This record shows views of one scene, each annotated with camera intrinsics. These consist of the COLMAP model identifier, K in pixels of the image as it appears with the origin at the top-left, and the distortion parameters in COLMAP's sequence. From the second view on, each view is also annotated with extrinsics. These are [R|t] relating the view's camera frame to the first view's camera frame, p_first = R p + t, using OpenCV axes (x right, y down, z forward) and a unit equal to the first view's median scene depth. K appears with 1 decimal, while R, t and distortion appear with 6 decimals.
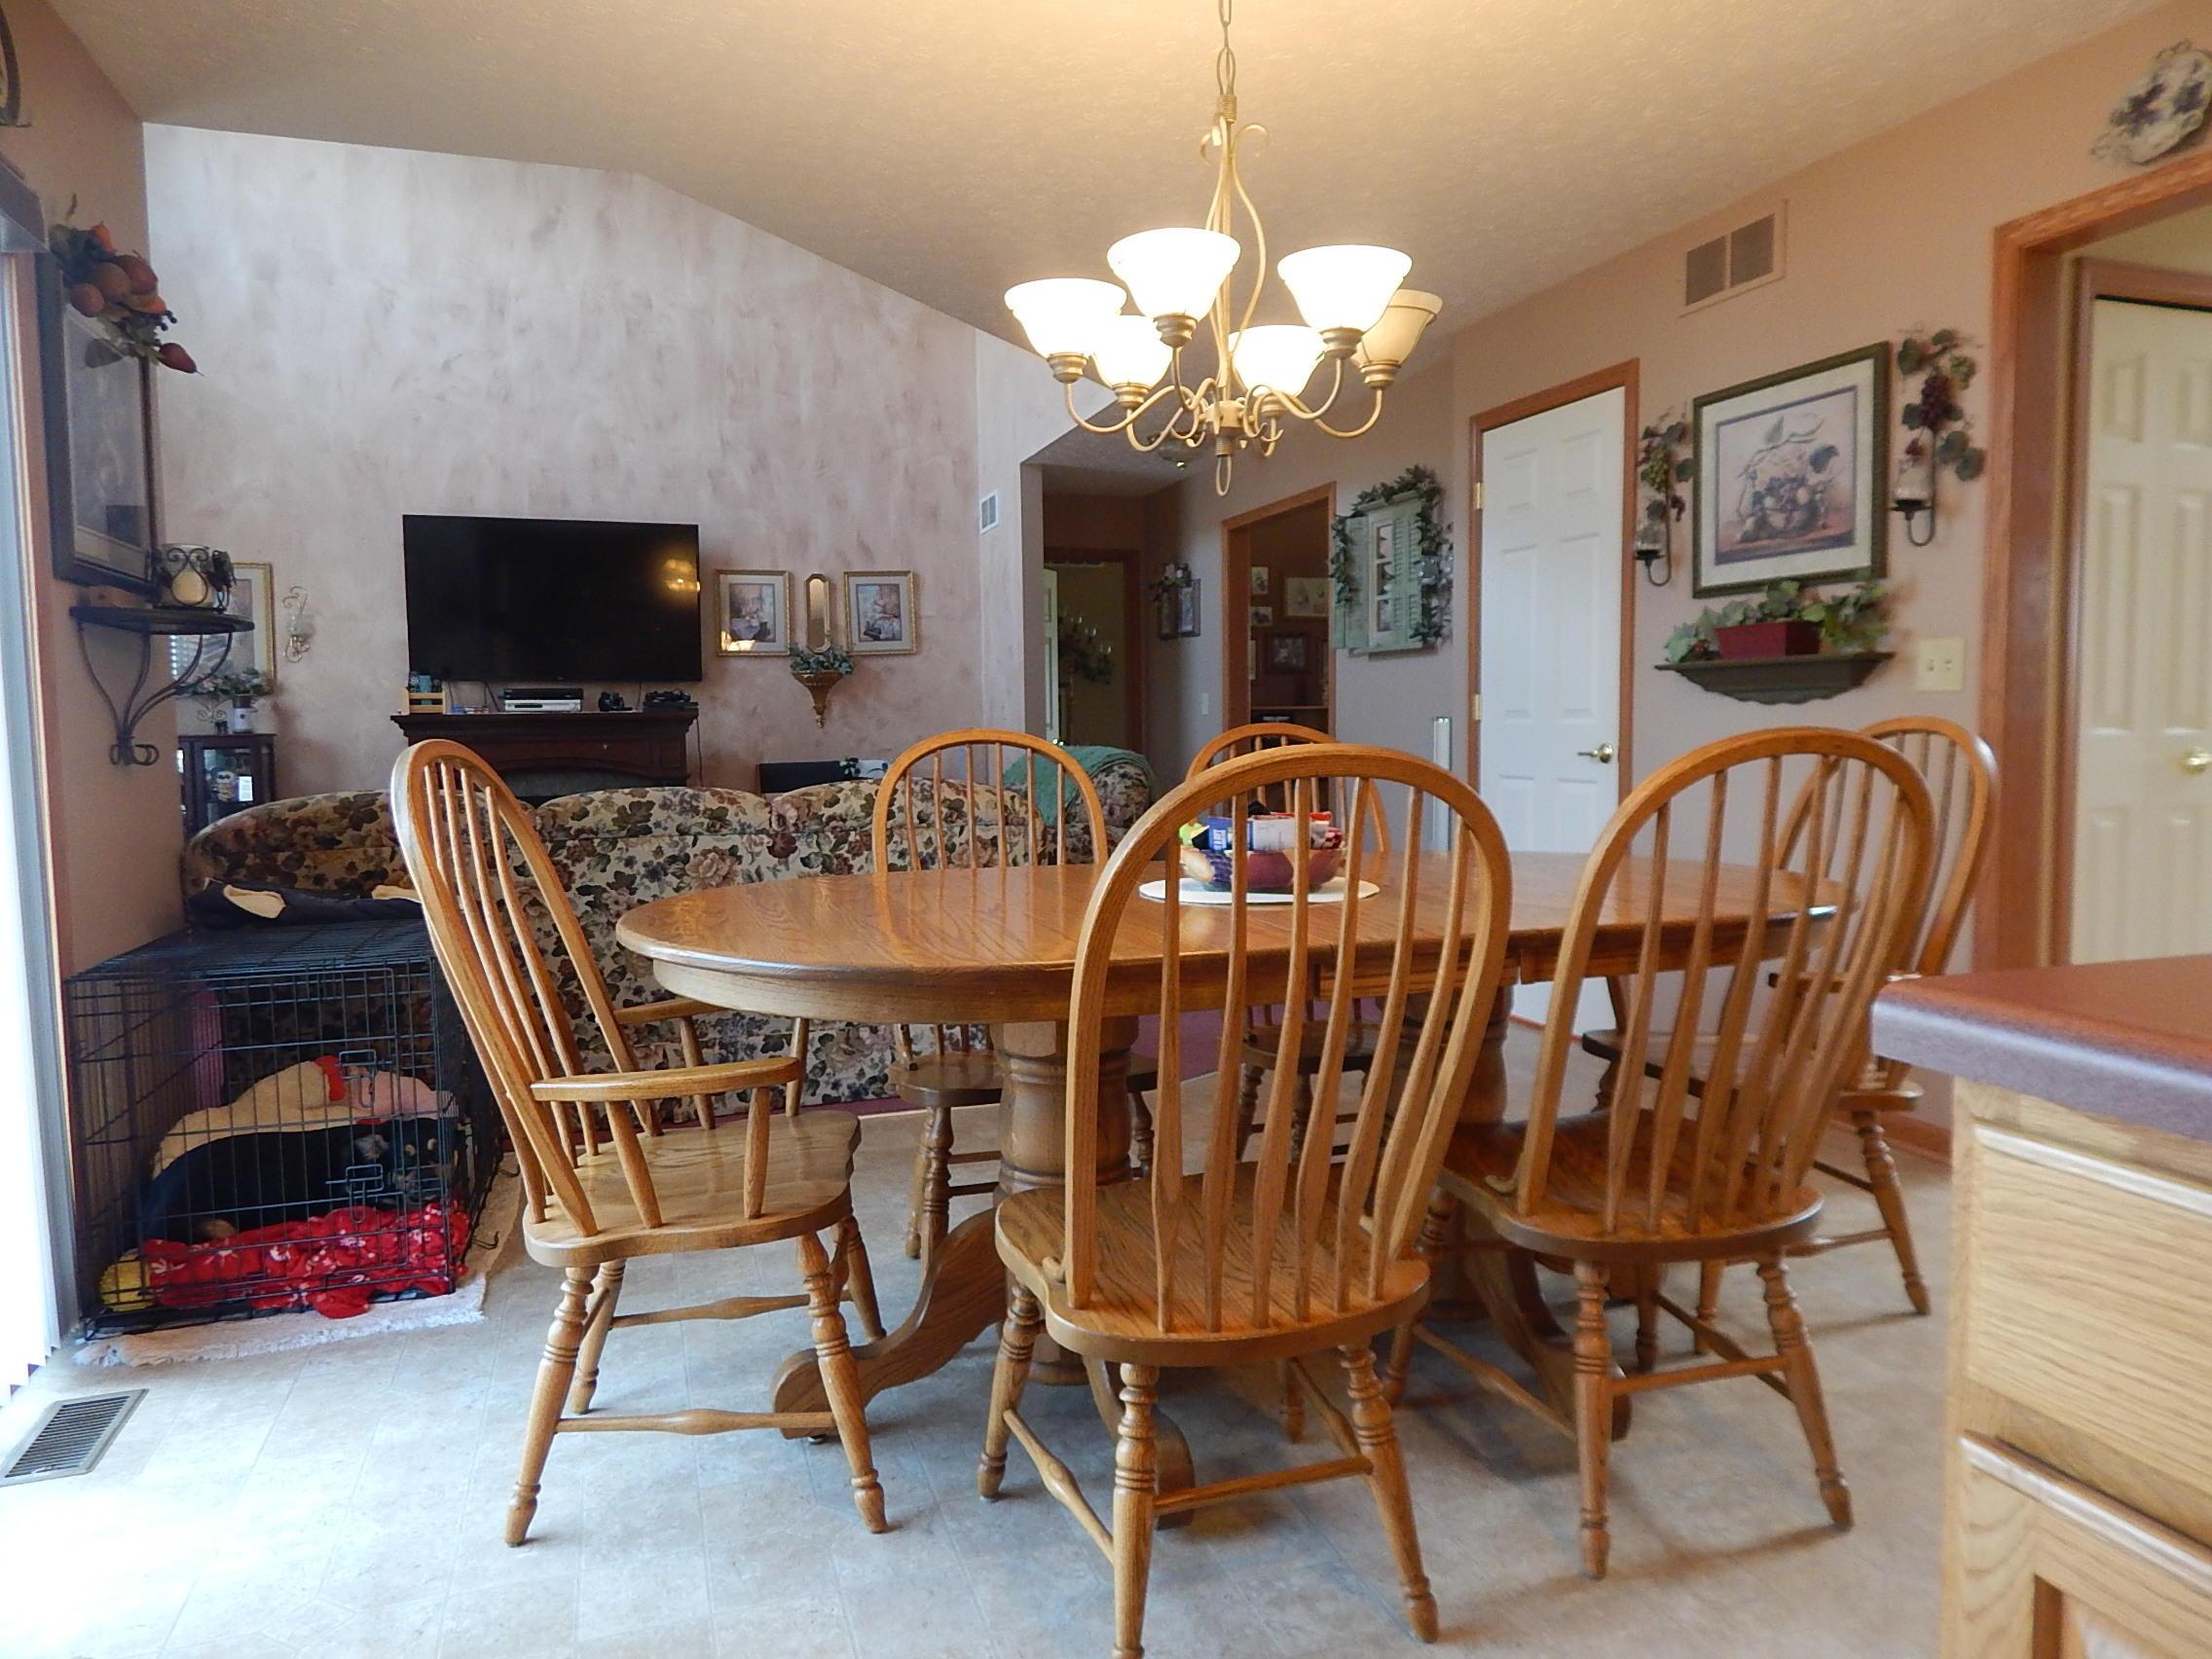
lens RADIAL K [[1451.9, 0, 1106.9], [0, 1451.9, 827.9], [0, 0, 1]] dist [0.008994, -0.007605]
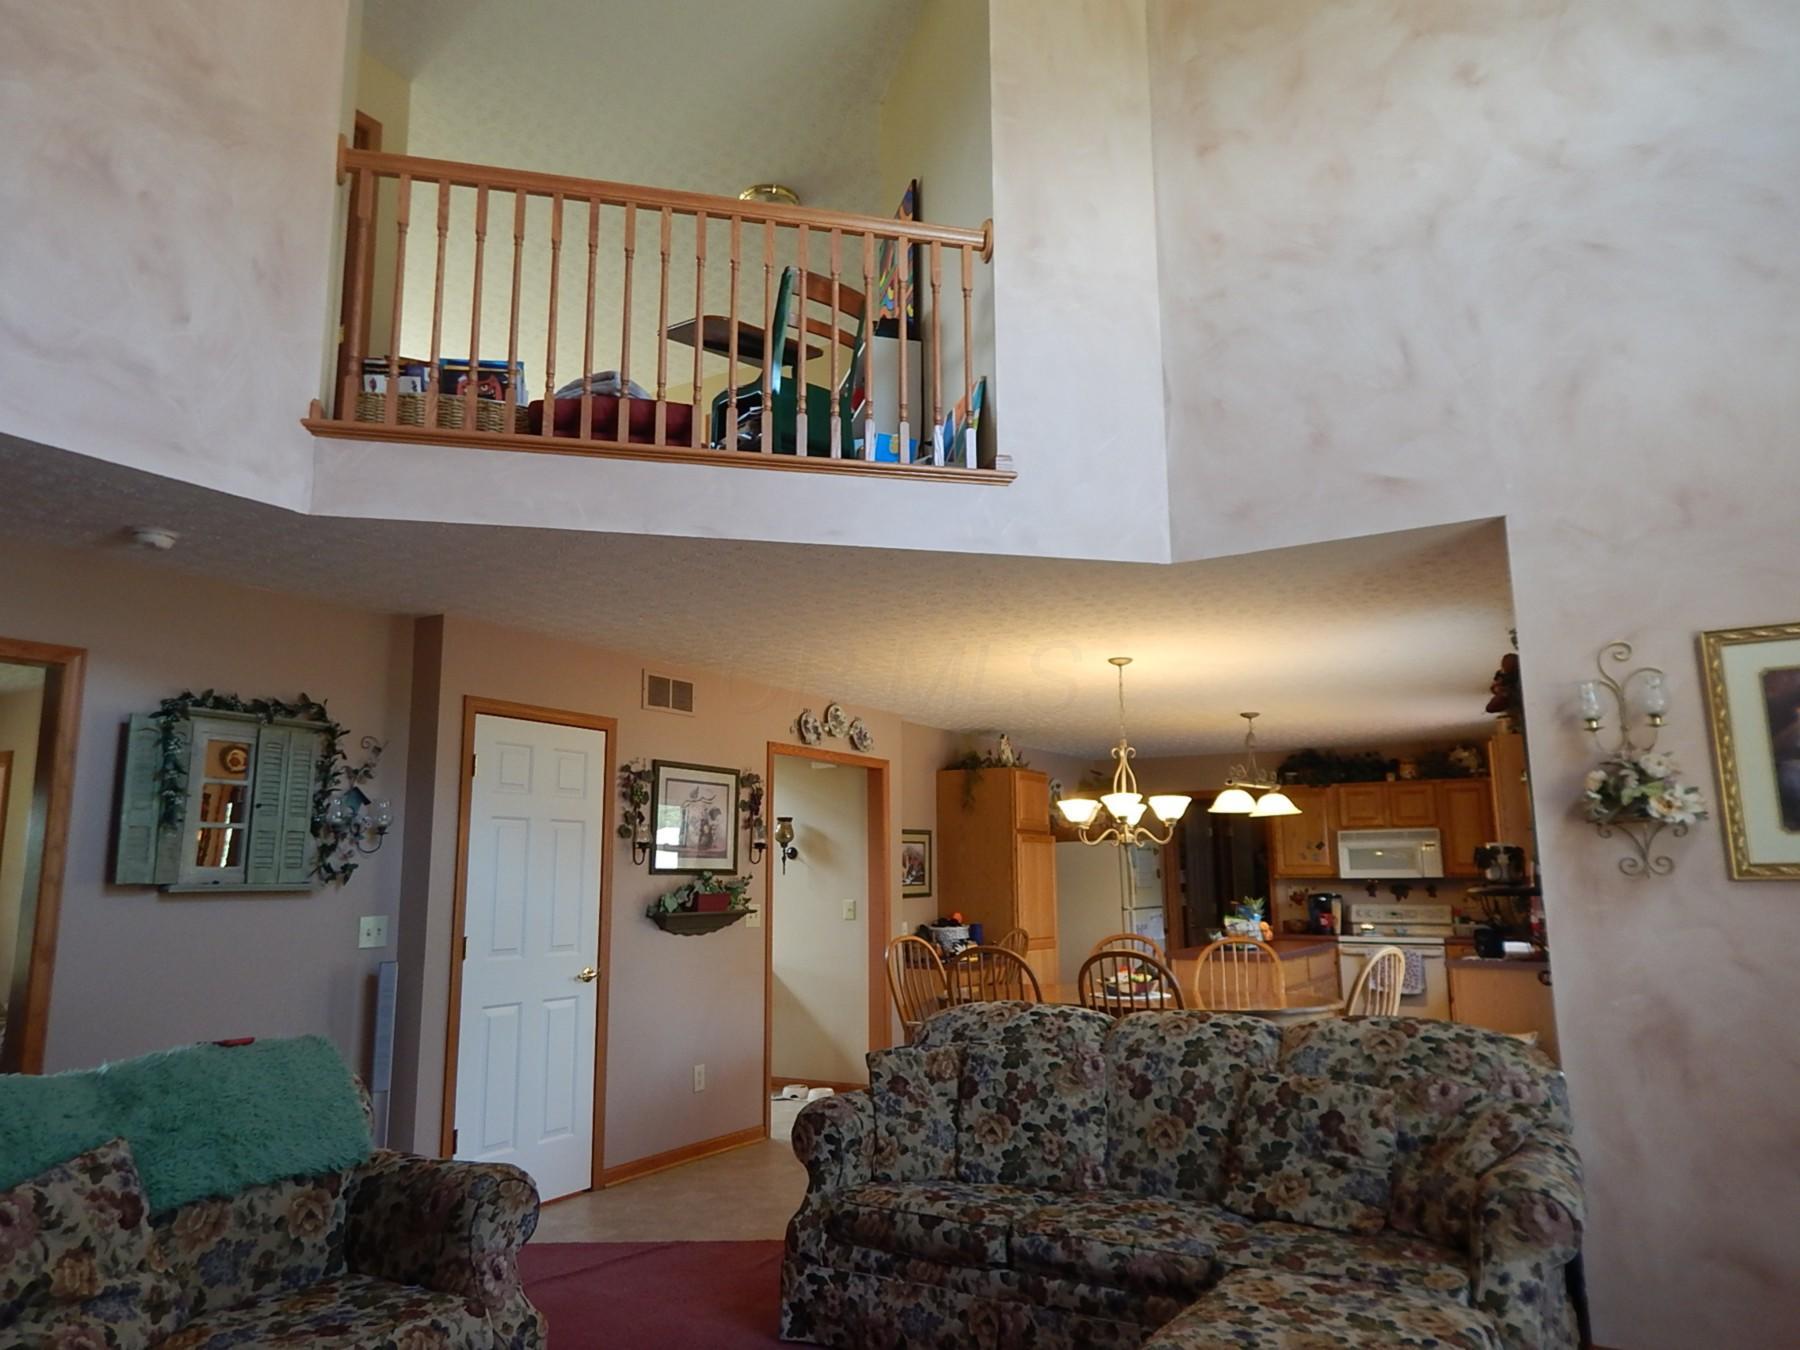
lens RADIAL K [[1181.5, 0, 895.8], [0, 1181.5, 666.7], [0, 0, 1]] dist [0.008994, -0.007605]
pose [[-0.635573, 0.144899, 0.758321, -0.891190], [0.064336, 0.988754, -0.135008, -0.197210], [-0.769356, -0.037019, -0.637747, 1.712945]]
